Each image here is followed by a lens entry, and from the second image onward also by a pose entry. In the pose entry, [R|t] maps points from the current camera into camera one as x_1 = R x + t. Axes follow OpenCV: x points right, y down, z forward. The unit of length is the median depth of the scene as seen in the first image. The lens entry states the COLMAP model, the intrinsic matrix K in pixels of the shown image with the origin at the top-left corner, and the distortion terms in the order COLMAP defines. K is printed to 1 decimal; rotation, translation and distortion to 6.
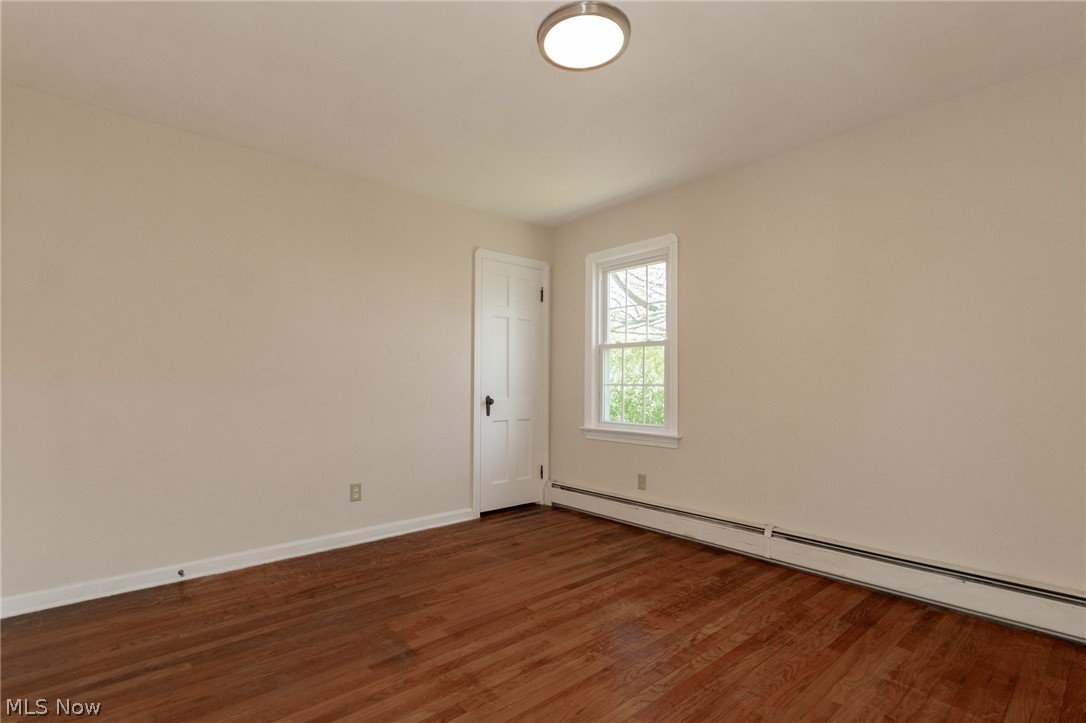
lens RADIAL K [[513.3, 0, 541.5], [0, 513.3, 376.2], [0, 0, 1]] dist [0.002945, -0.011401]
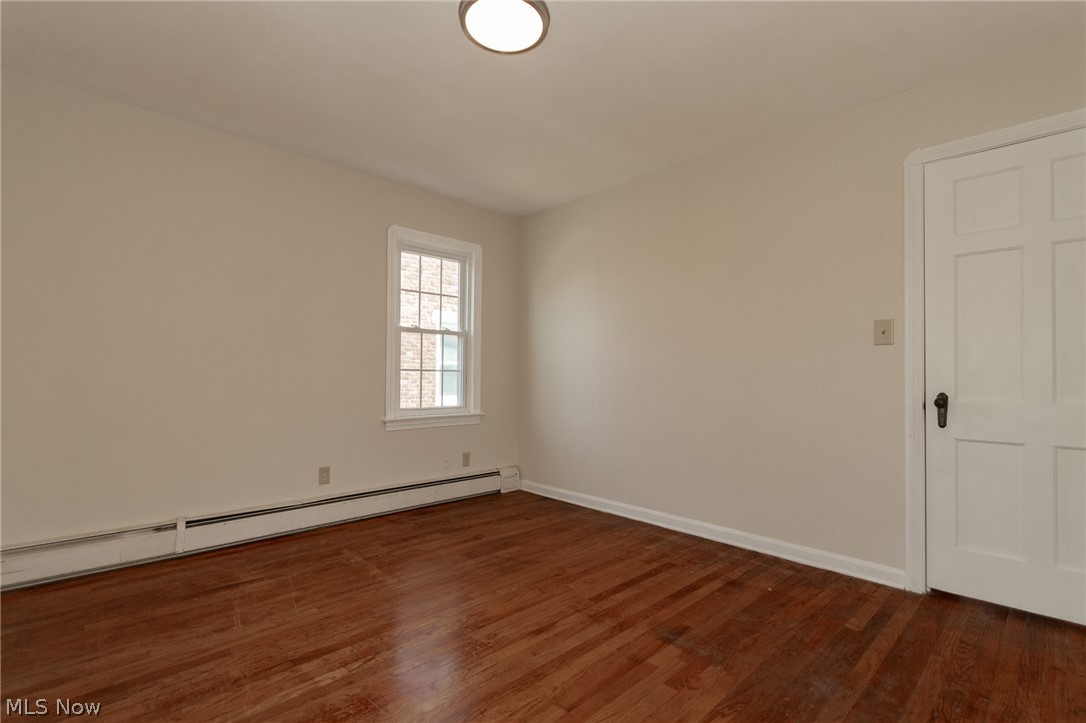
lens RADIAL K [[500.5, 0, 546.1], [0, 500.5, 375.4], [0, 0, 1]] dist [-0.002067, -0.000566]
pose [[-0.998662, -0.011417, -0.050439, 0.035629], [-0.010761, 0.999854, -0.013253, 0.026020], [0.050583, -0.012692, -0.998639, 1.705834]]
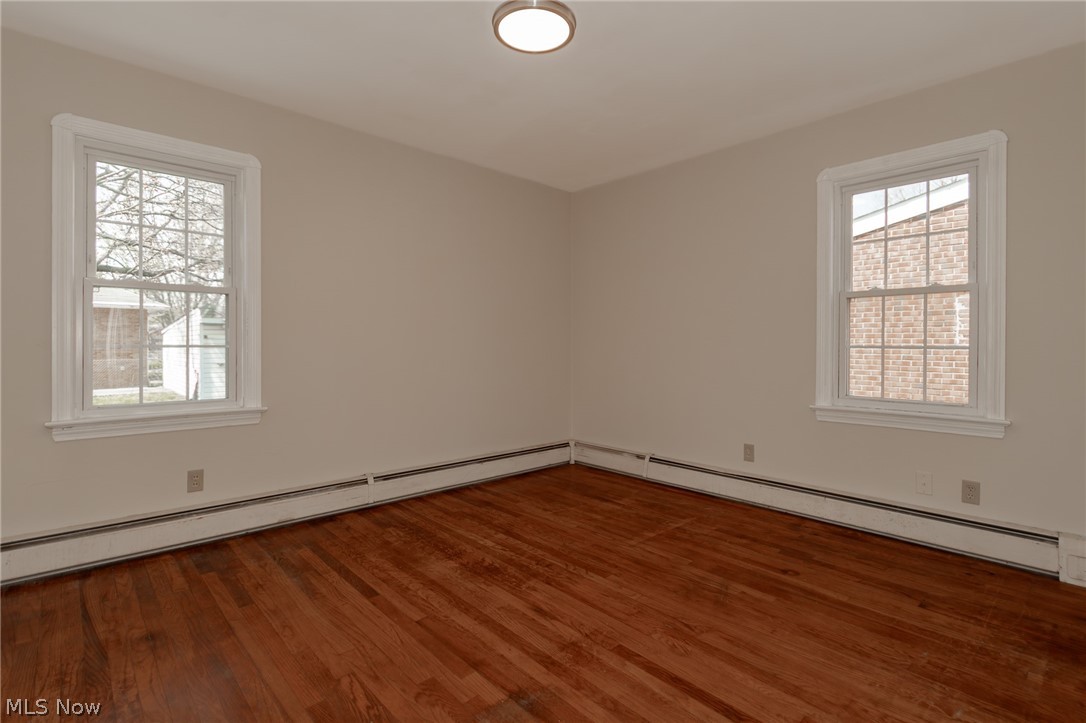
lens RADIAL K [[519.0, 0, 540.0], [0, 519.0, 347.4], [0, 0, 1]] dist [-0.000307, -0.000572]
pose [[-0.016951, -0.011199, 0.999794, -0.902875], [-0.017465, 0.999788, 0.010903, -0.008007], [-0.999704, -0.017277, -0.017143, 0.849409]]
